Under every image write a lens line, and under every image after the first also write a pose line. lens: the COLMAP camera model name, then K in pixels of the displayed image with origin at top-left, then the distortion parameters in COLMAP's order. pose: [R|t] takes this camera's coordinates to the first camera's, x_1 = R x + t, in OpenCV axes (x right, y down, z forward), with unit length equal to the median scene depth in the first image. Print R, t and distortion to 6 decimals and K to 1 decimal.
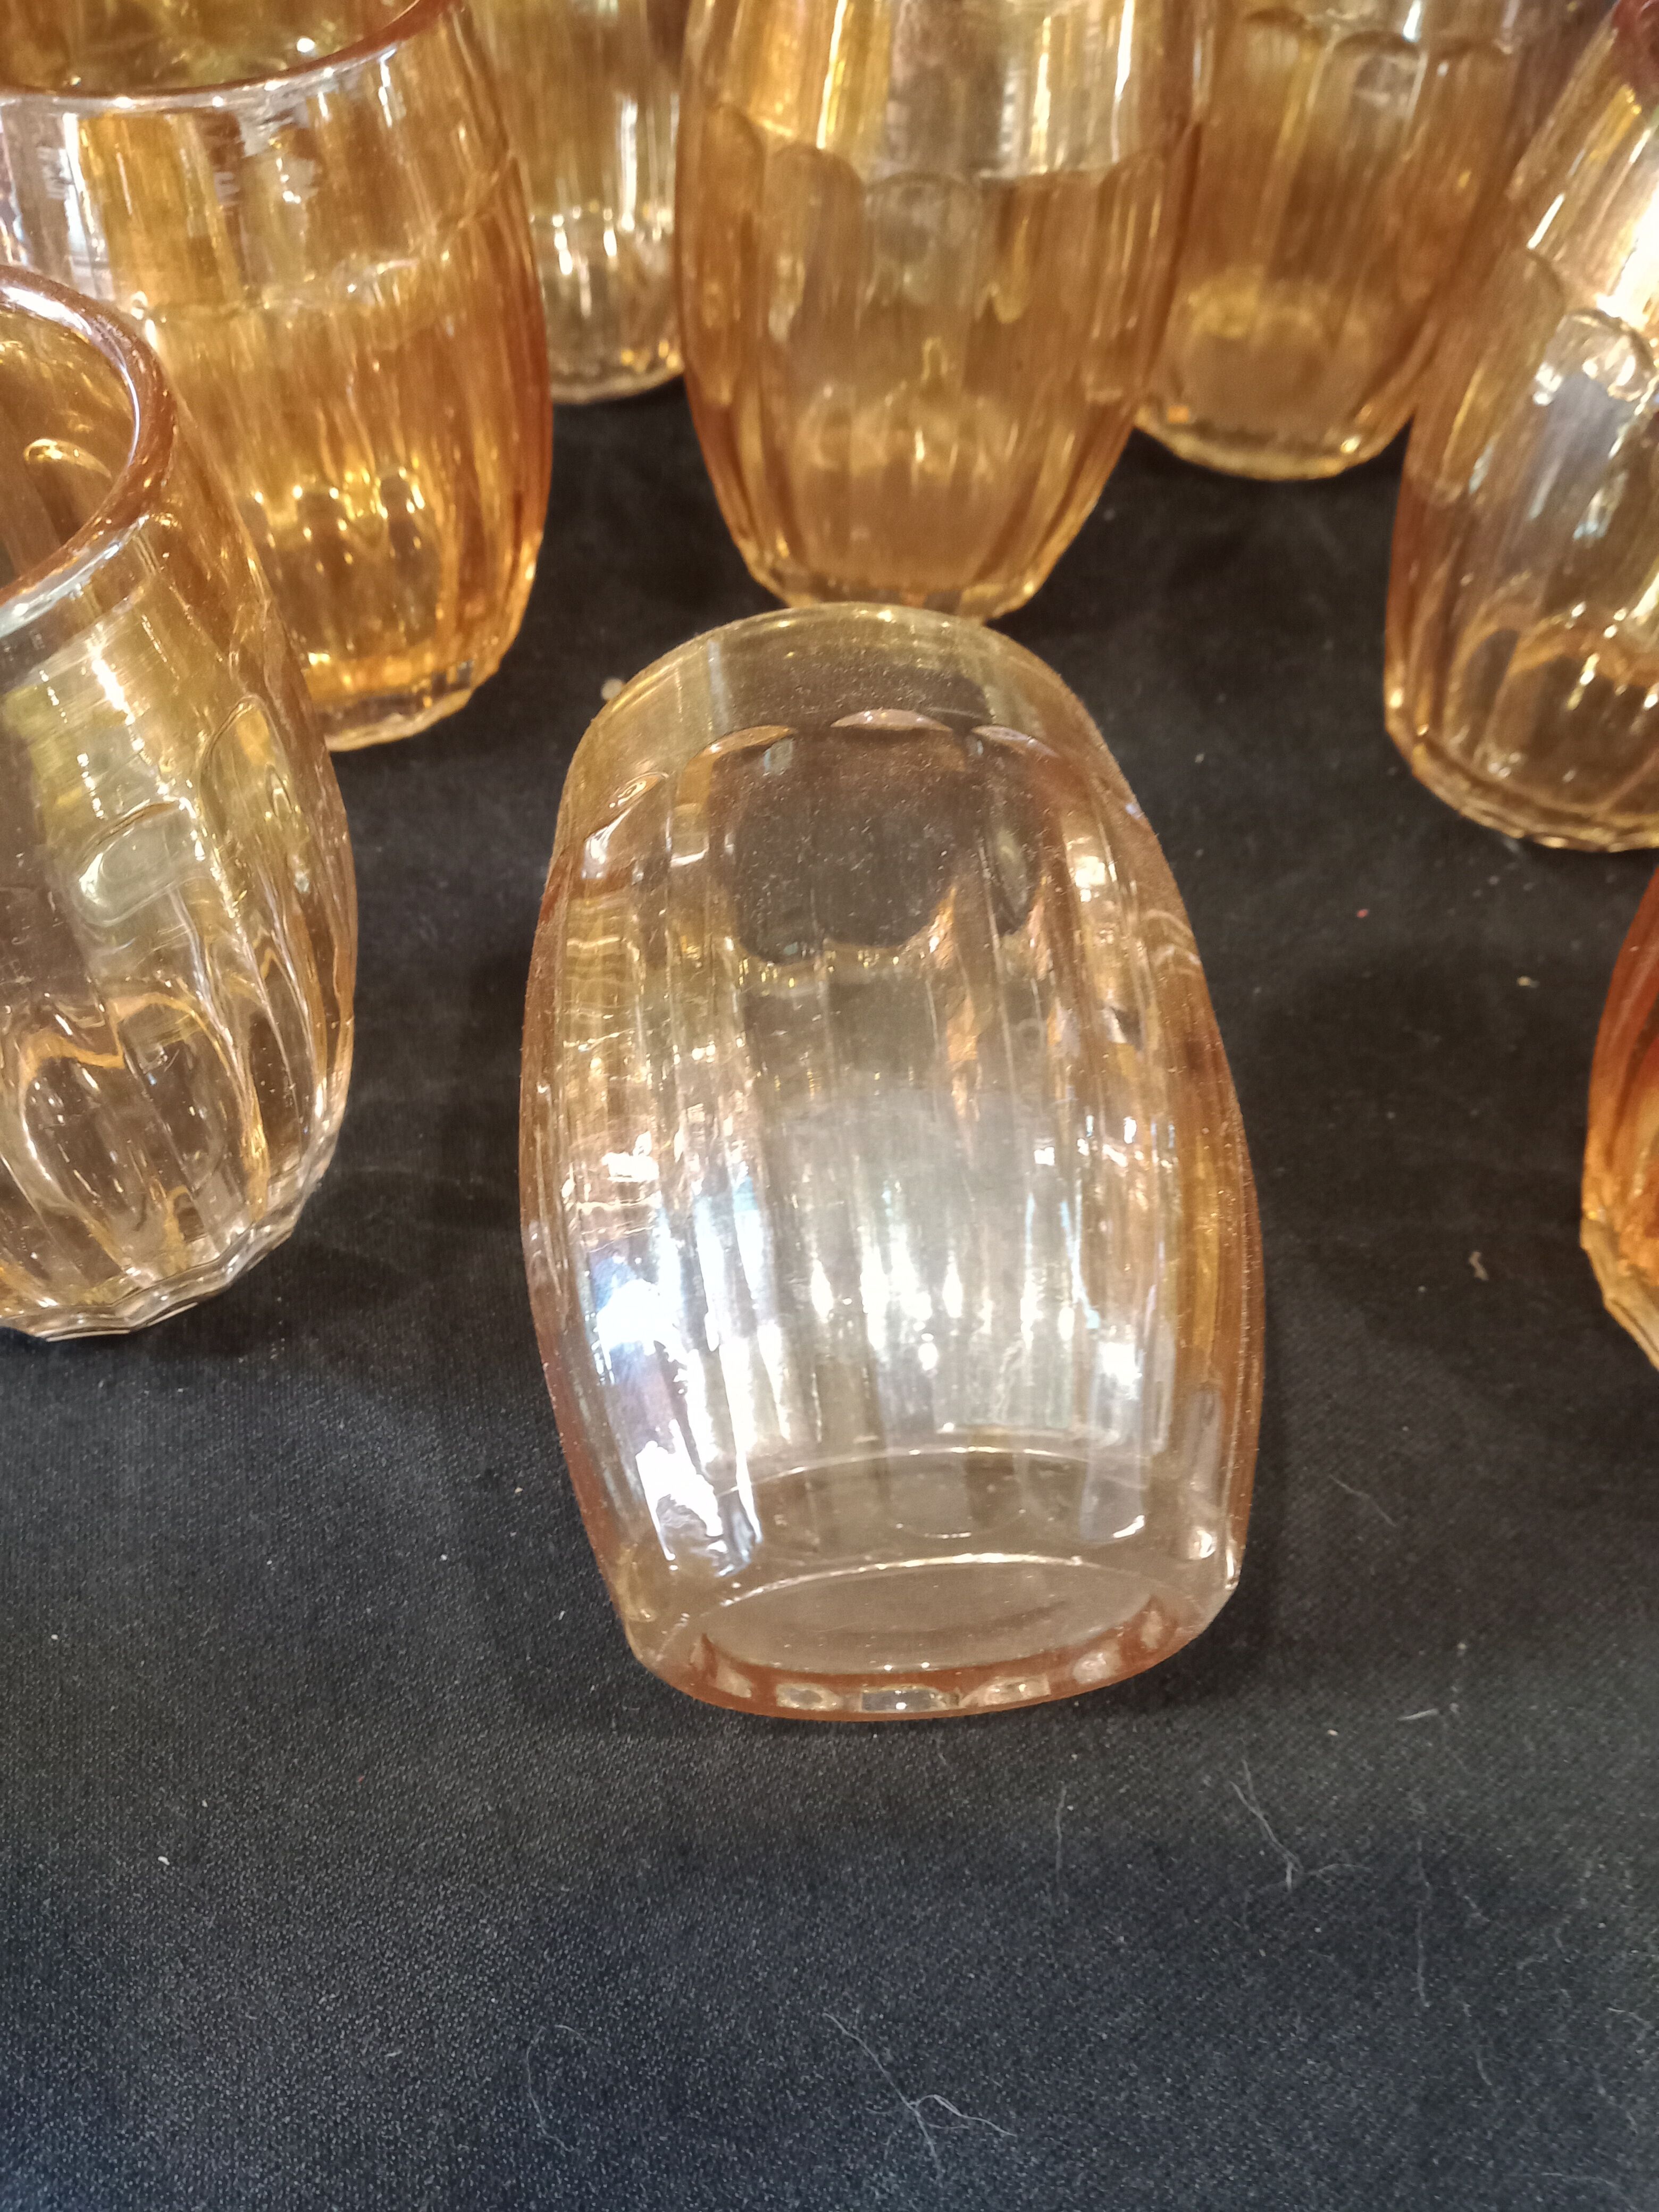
lens RADIAL K [[1829.2, 0, 821.1], [0, 1829.2, 1116.6], [0, 0, 1]] dist [-0.023774, -0.002139]
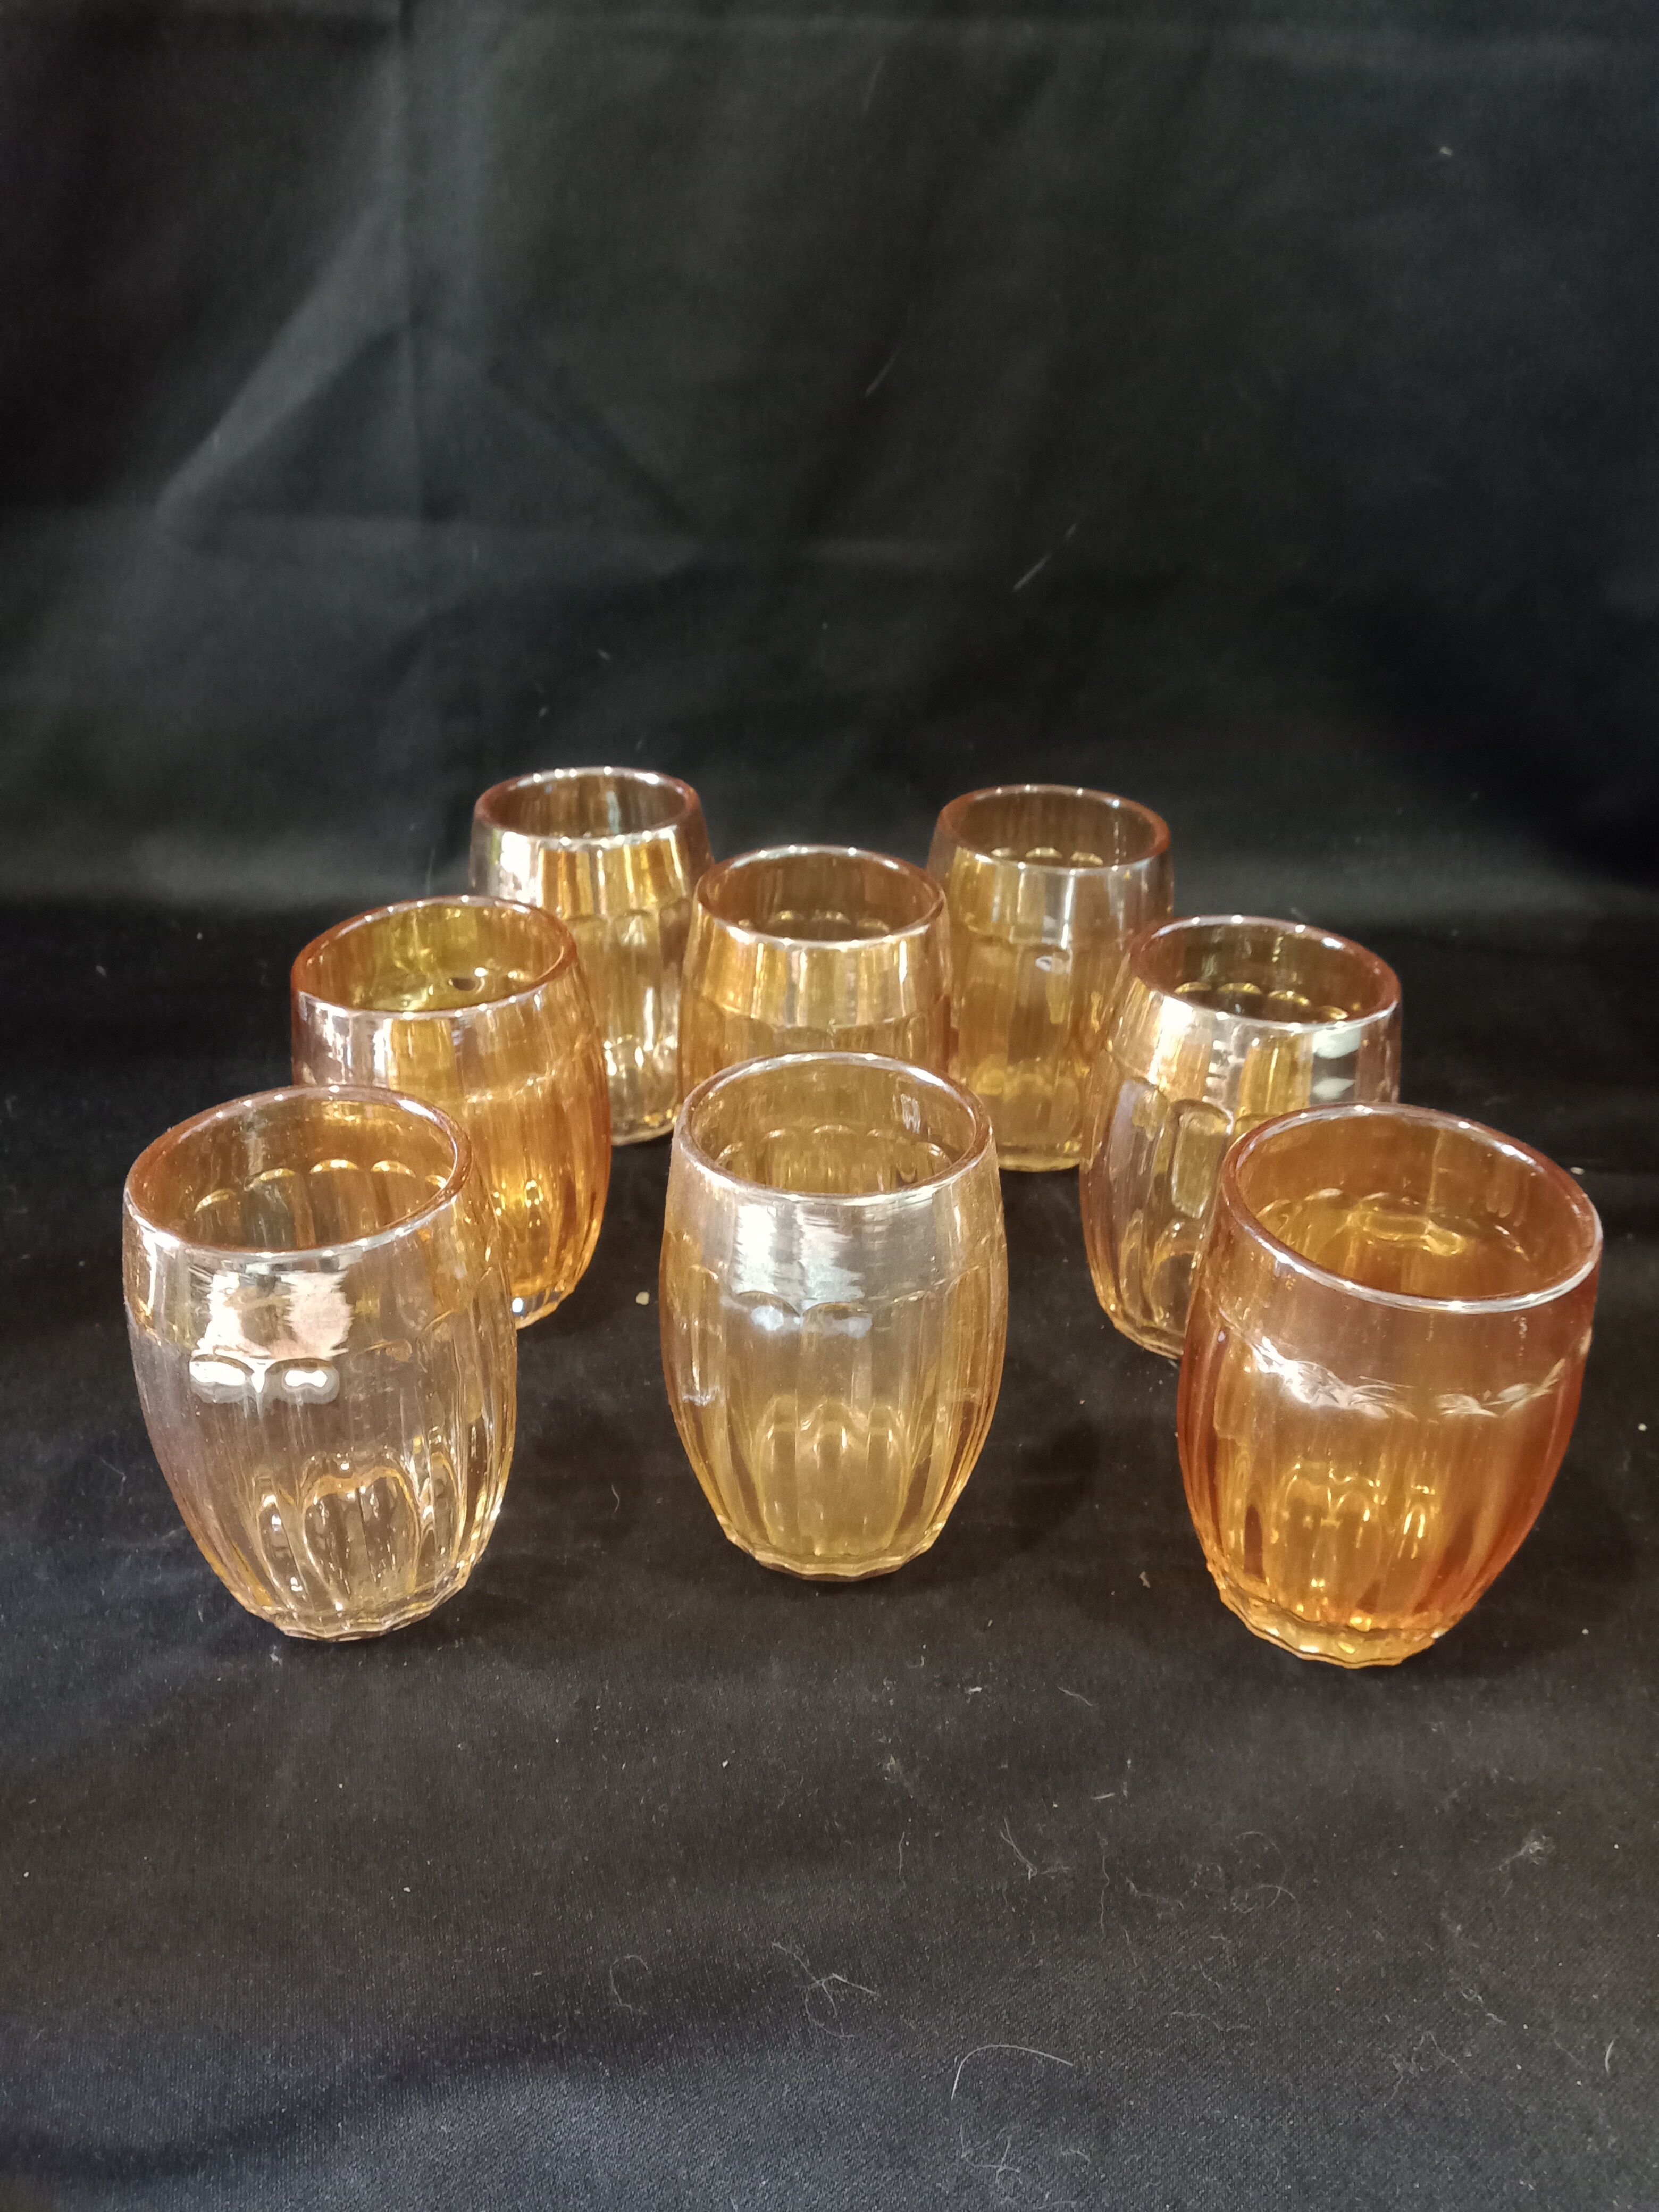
lens RADIAL K [[1829.2, 0, 801.6], [0, 1829.2, 1009.6], [0, 0, 1]] dist [-0.023774, -0.002139]
pose [[0.999354, -0.035274, 0.006876, 0.037614], [0.034712, 0.897893, -0.438844, 0.329040], [0.009306, 0.438799, 0.898537, -0.773065]]
